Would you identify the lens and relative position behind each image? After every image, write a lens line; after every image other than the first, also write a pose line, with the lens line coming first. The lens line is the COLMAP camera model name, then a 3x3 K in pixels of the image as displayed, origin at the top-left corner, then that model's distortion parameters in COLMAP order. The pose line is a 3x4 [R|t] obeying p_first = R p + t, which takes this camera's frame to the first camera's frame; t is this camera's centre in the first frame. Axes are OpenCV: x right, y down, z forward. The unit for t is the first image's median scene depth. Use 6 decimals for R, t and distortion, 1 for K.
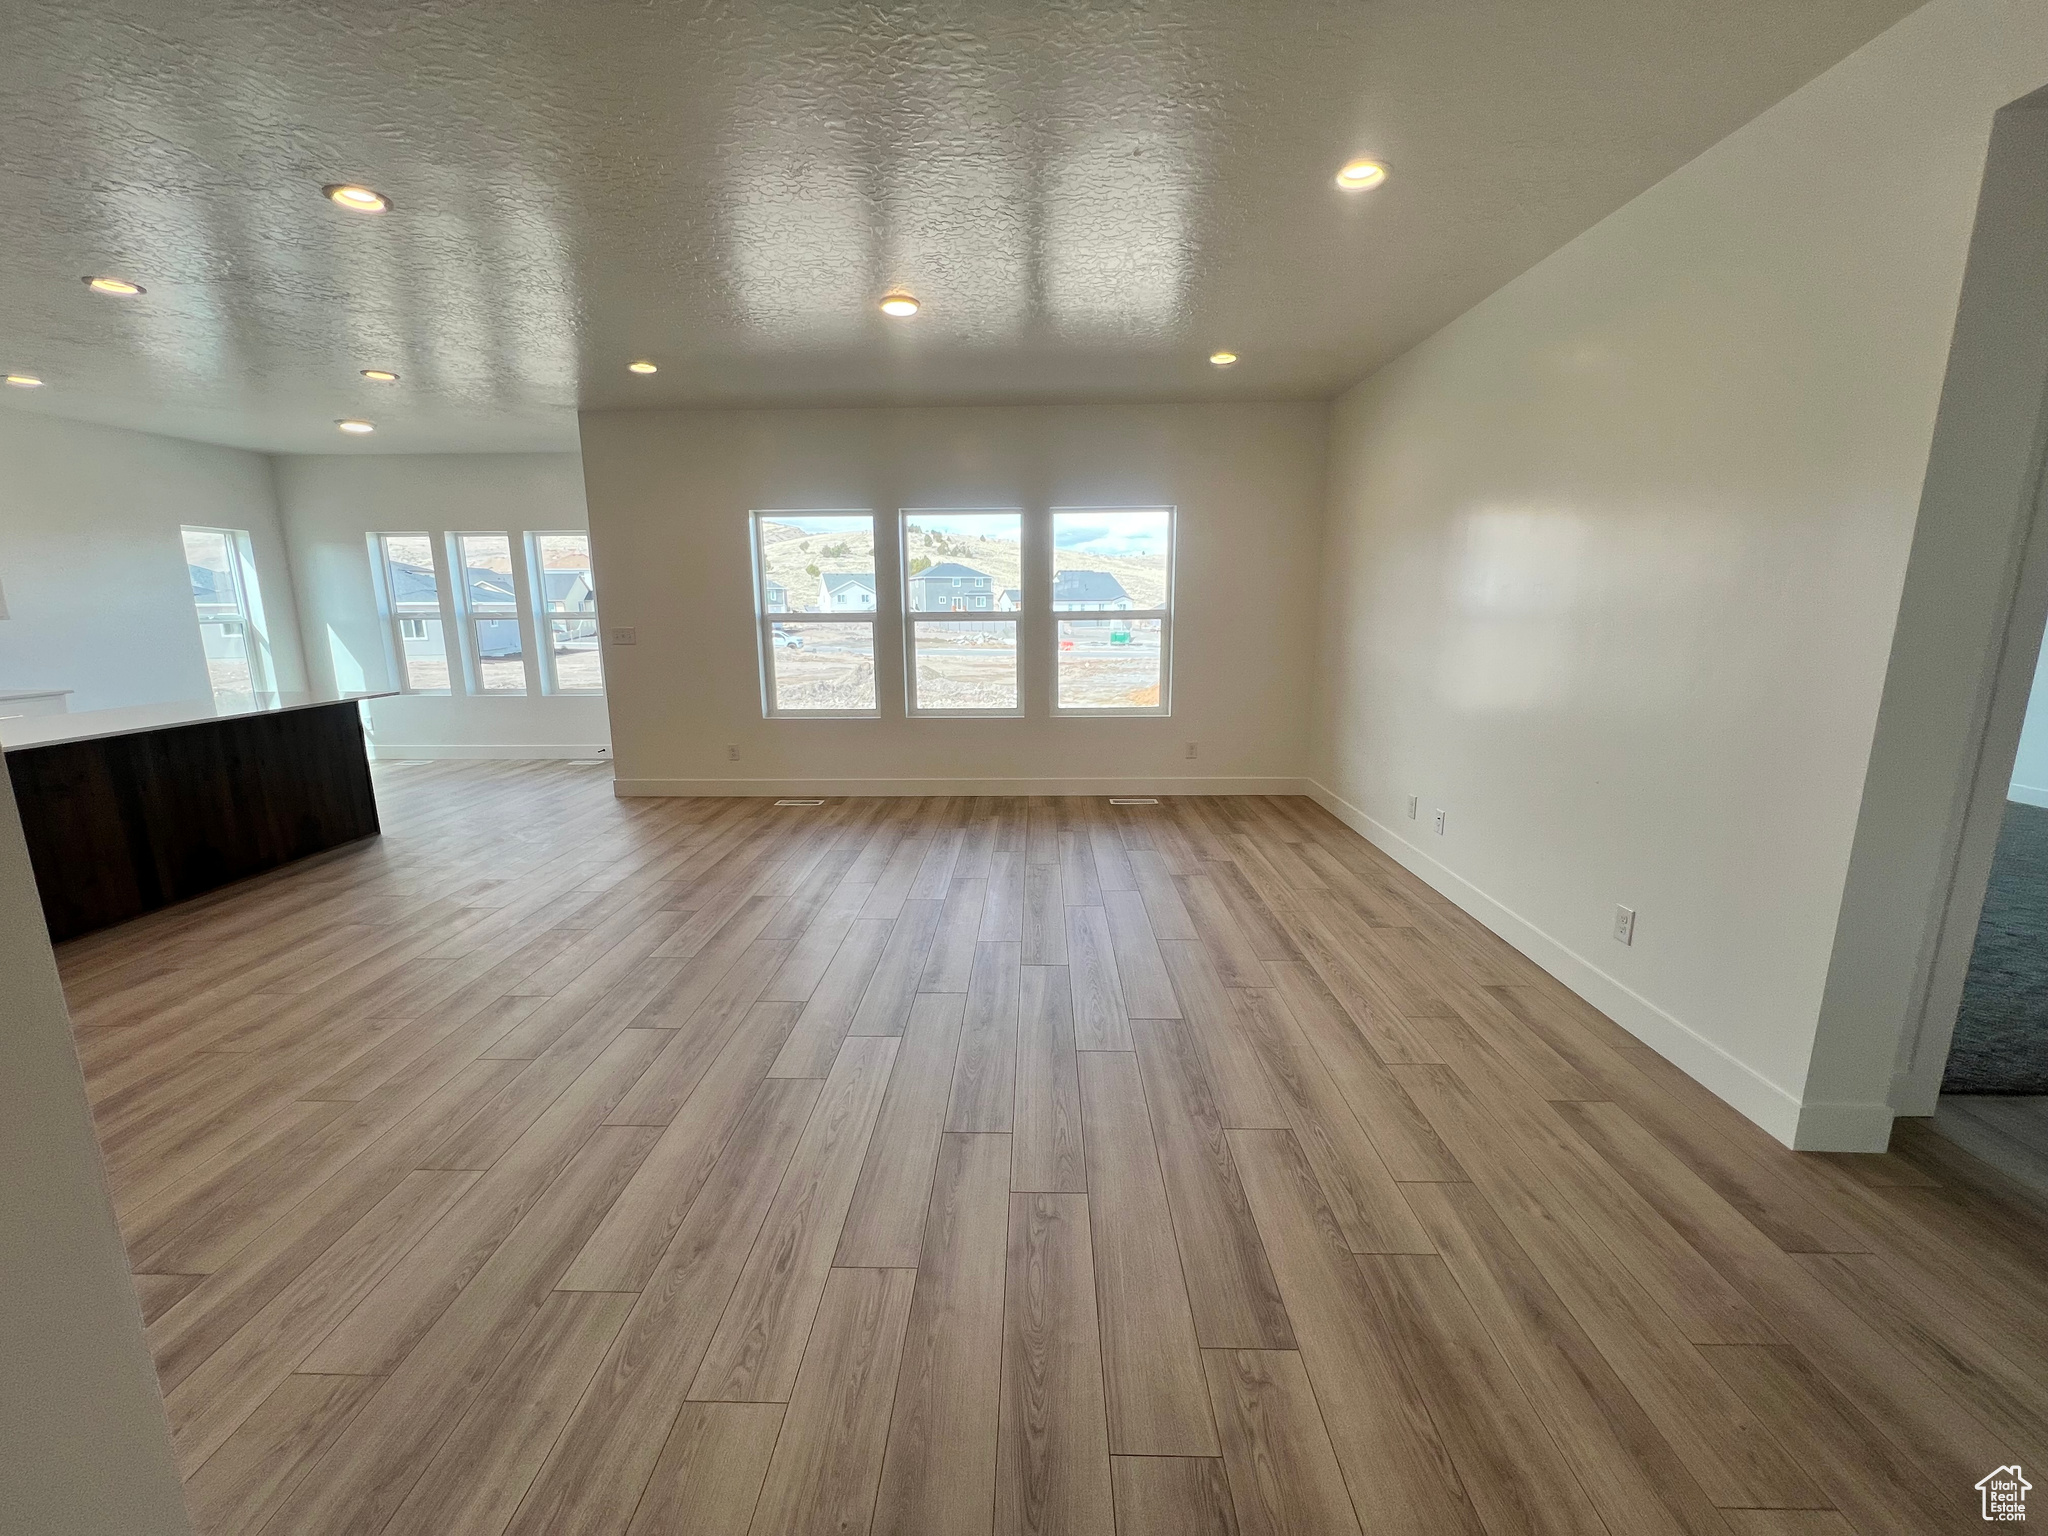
lens RADIAL K [[816.7, 0, 1015.9], [0, 816.7, 763.0], [0, 0, 1]] dist [-0.002587, 0.000251]
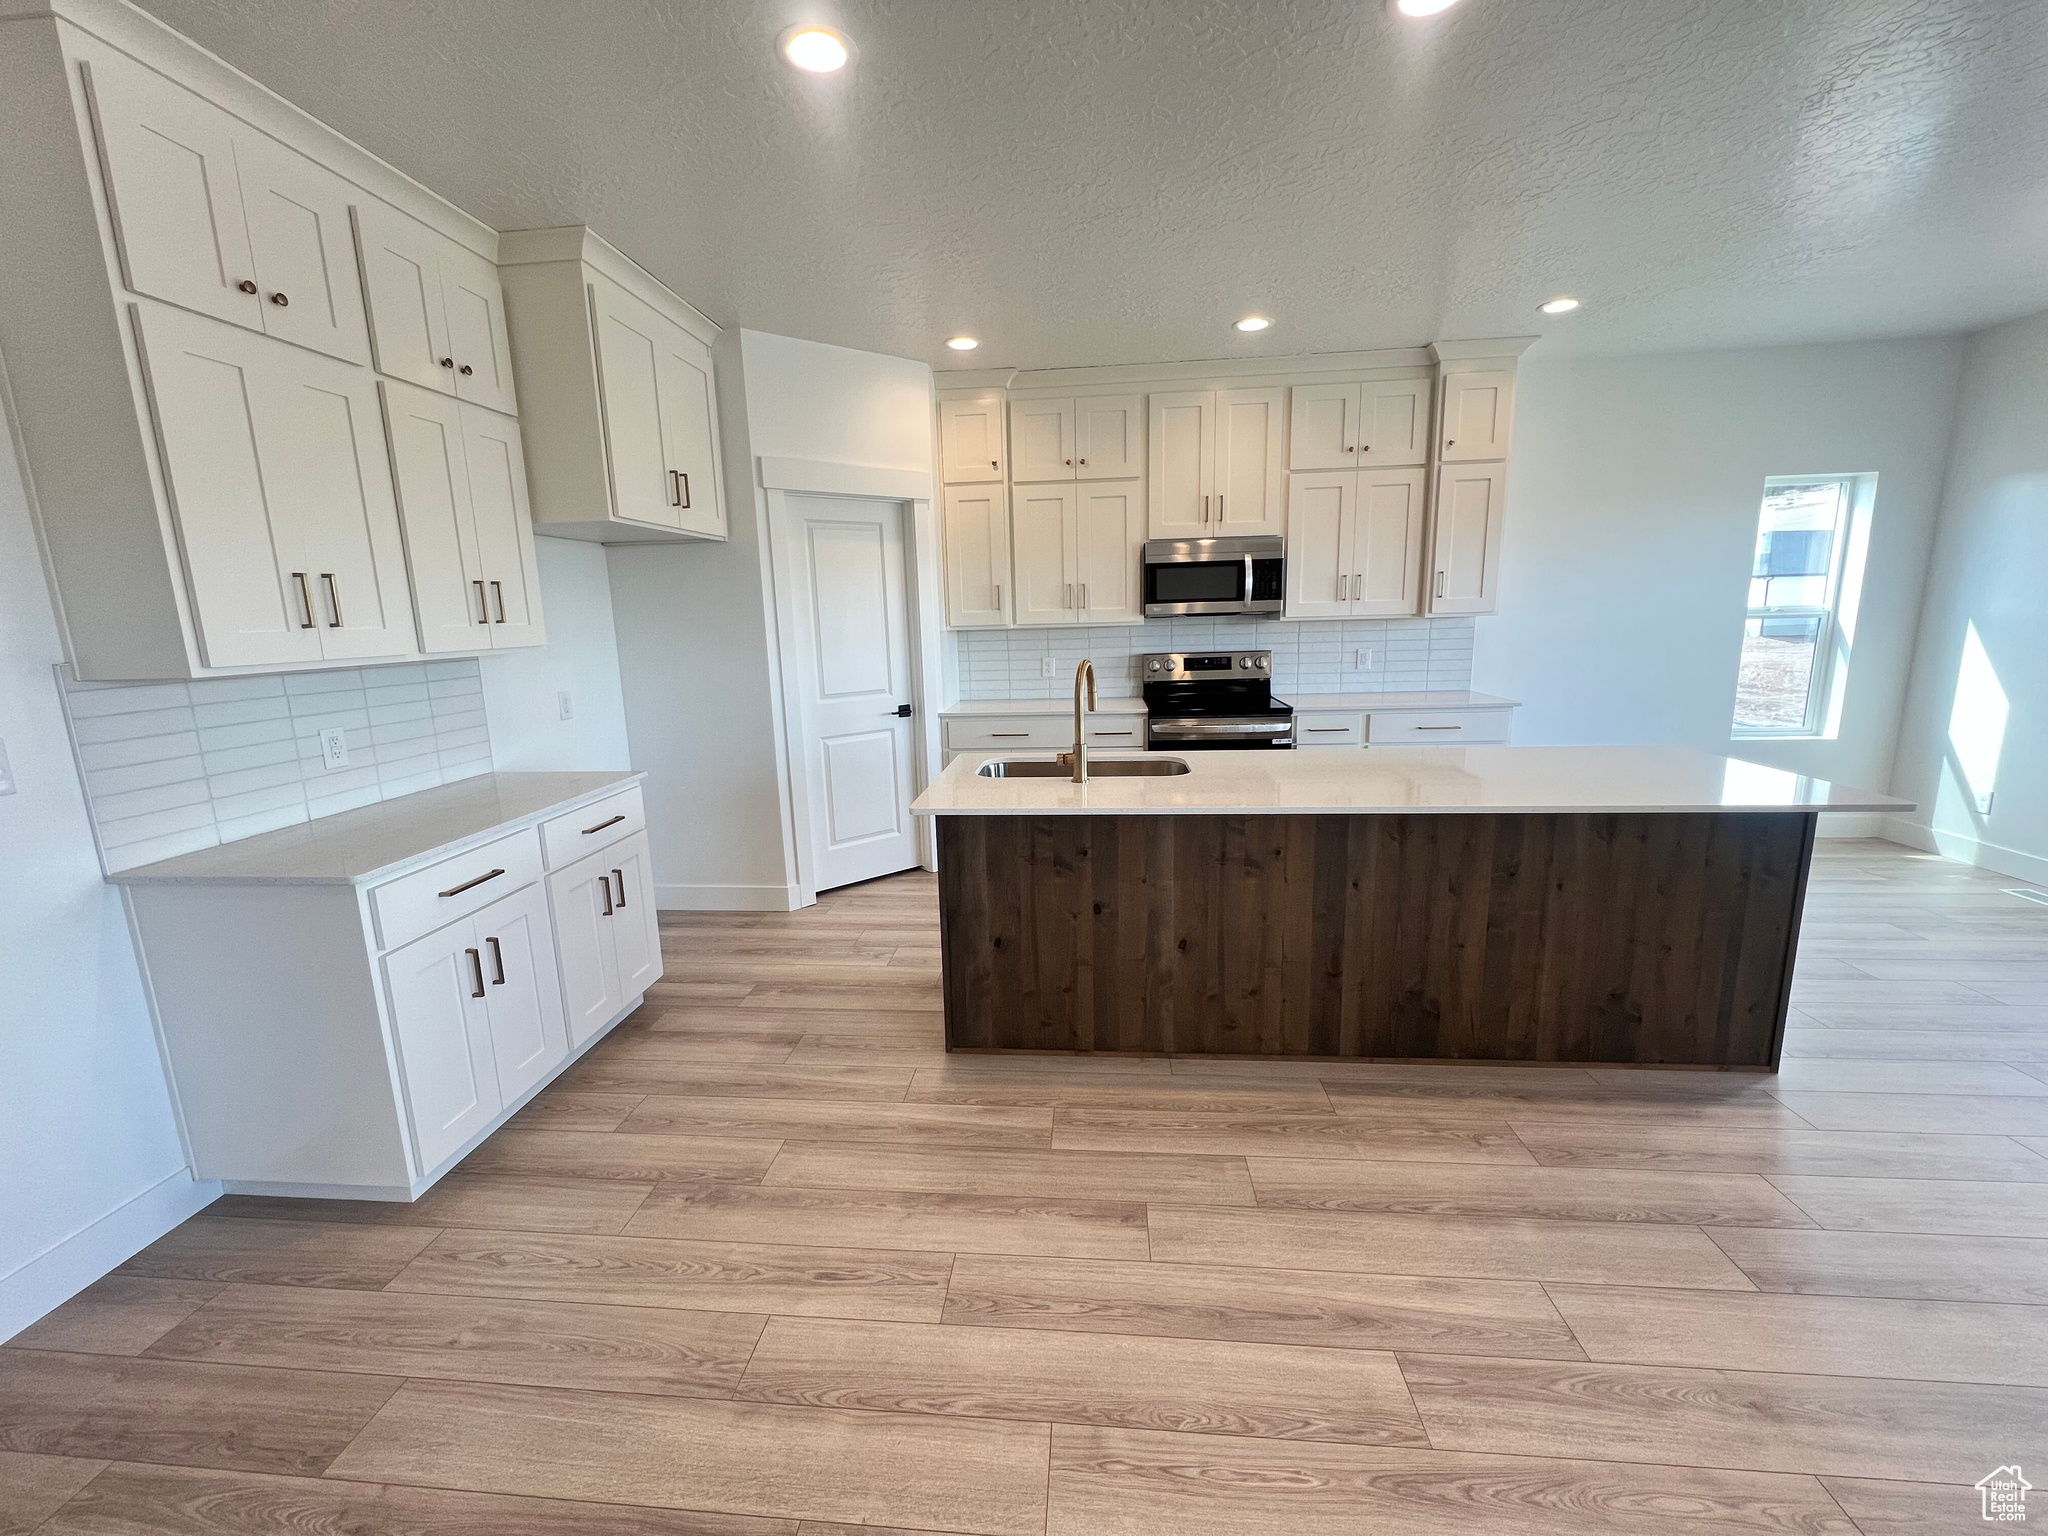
lens RADIAL K [[816.7, 0, 1015.9], [0, 816.7, 763.0], [0, 0, 1]] dist [-0.002587, 0.000251]
pose [[-0.068612, 0.191685, -0.979055, -0.590772], [-0.165322, 0.965615, 0.200640, -0.208427], [0.983850, 0.175625, -0.034563, 1.019769]]
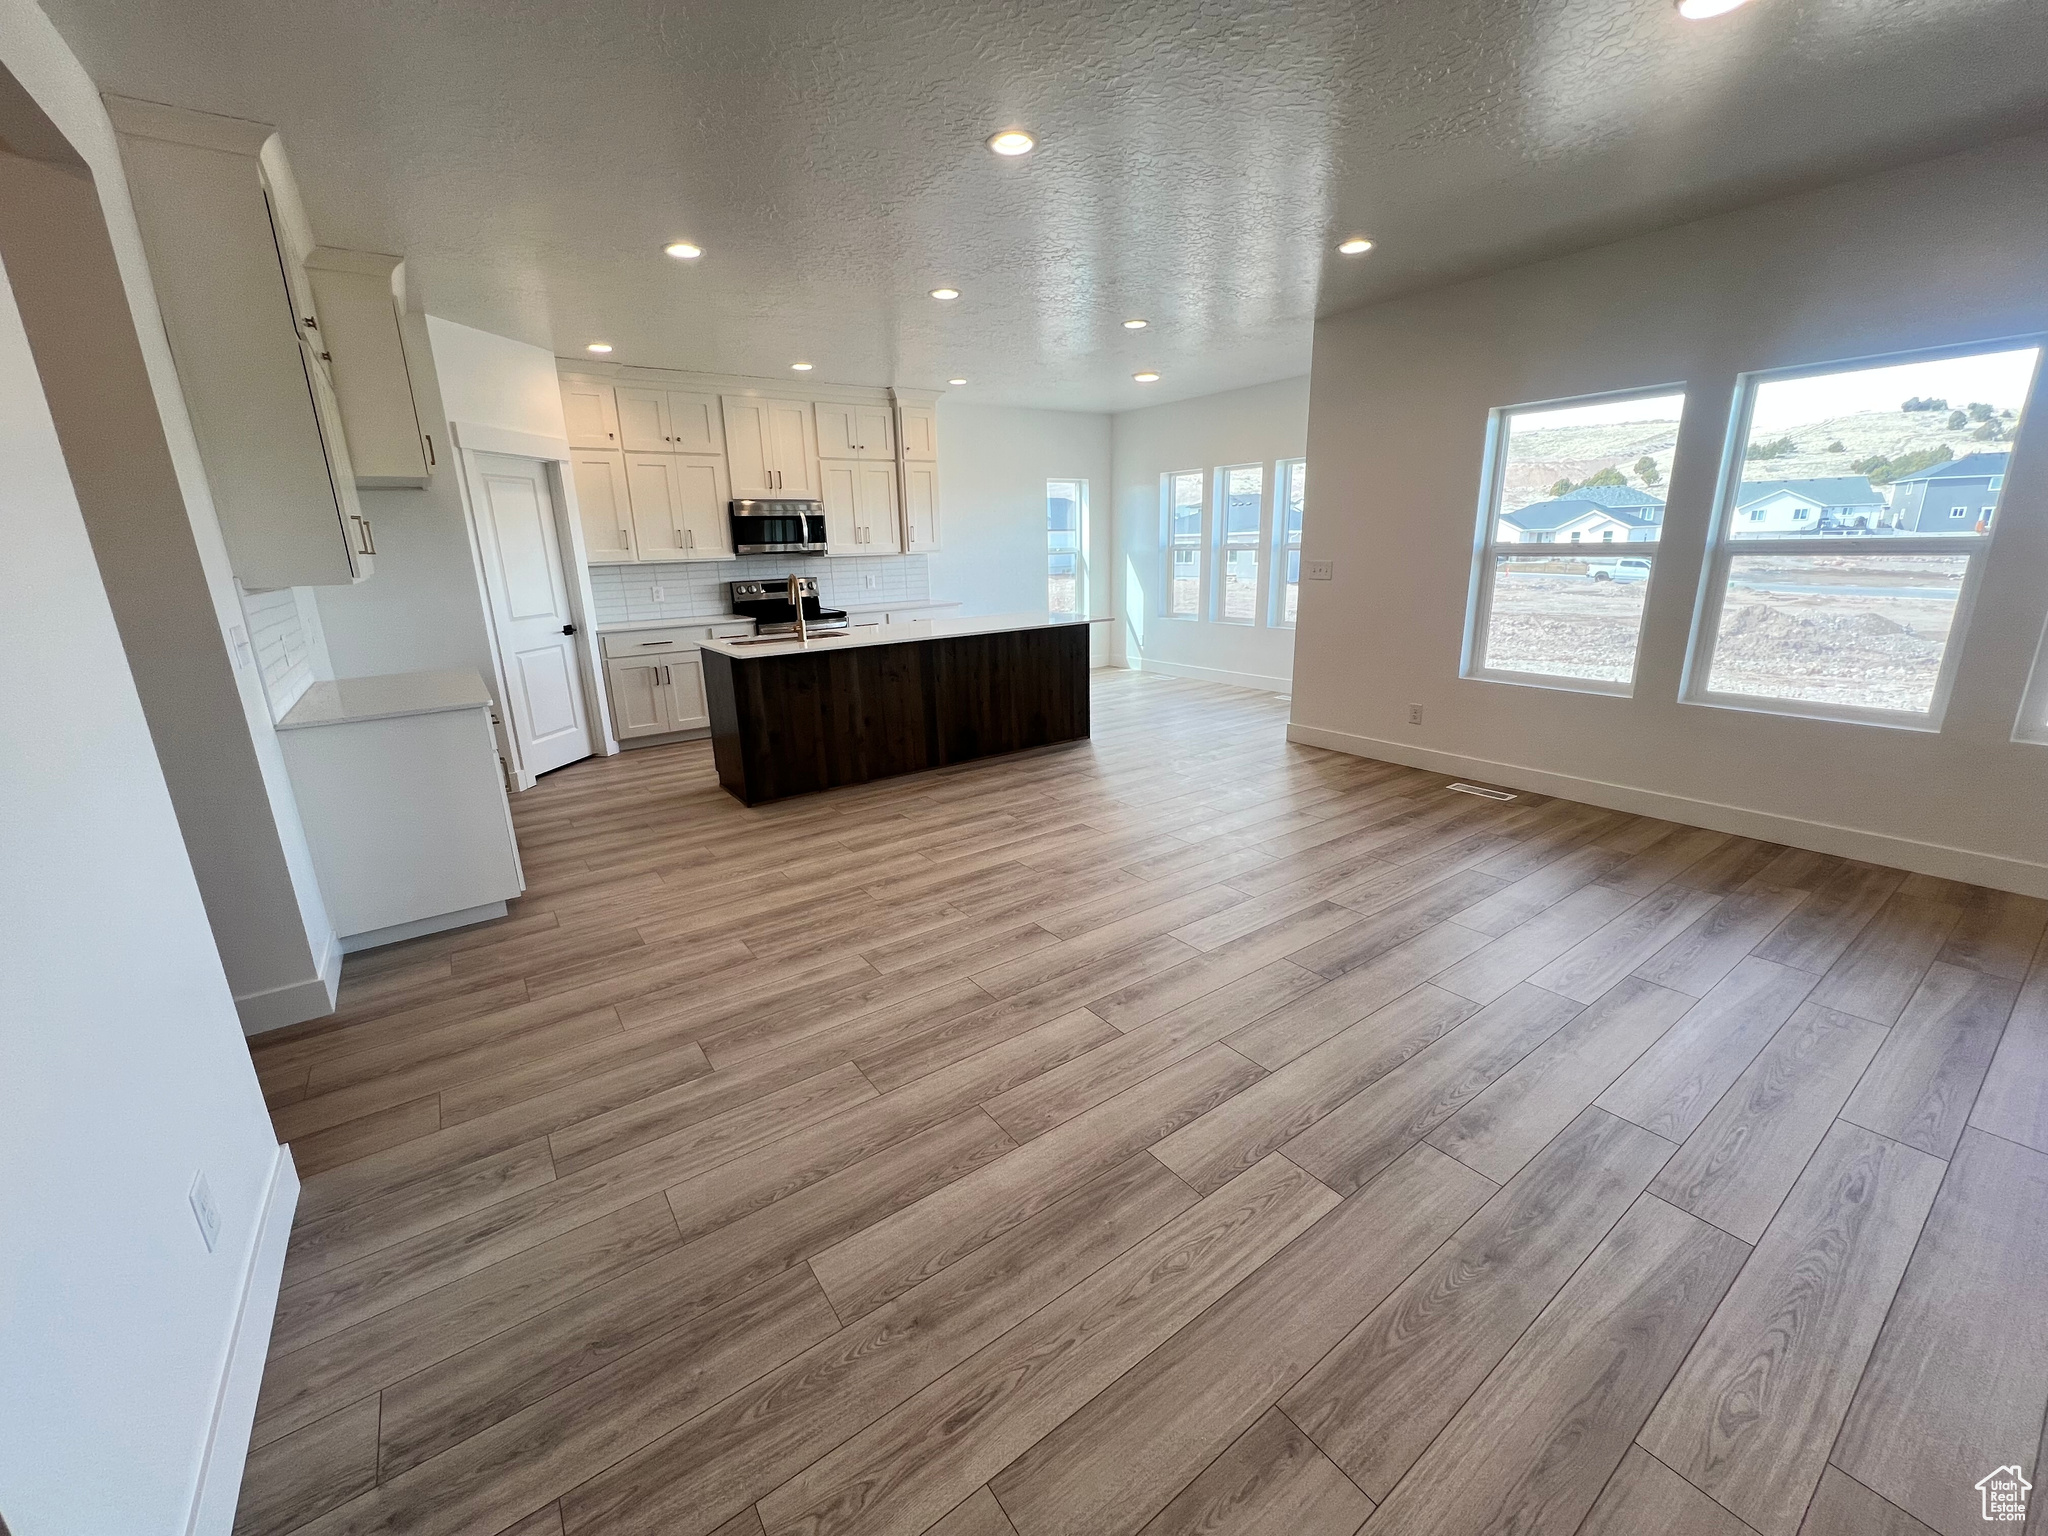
lens RADIAL K [[816.7, 0, 1015.9], [0, 816.7, 763.0], [0, 0, 1]] dist [-0.002587, 0.000251]
pose [[0.599252, 0.200628, -0.775013, 0.141688], [-0.132737, 0.979589, 0.150952, -0.077781], [0.789480, 0.012415, 0.613651, 0.362541]]
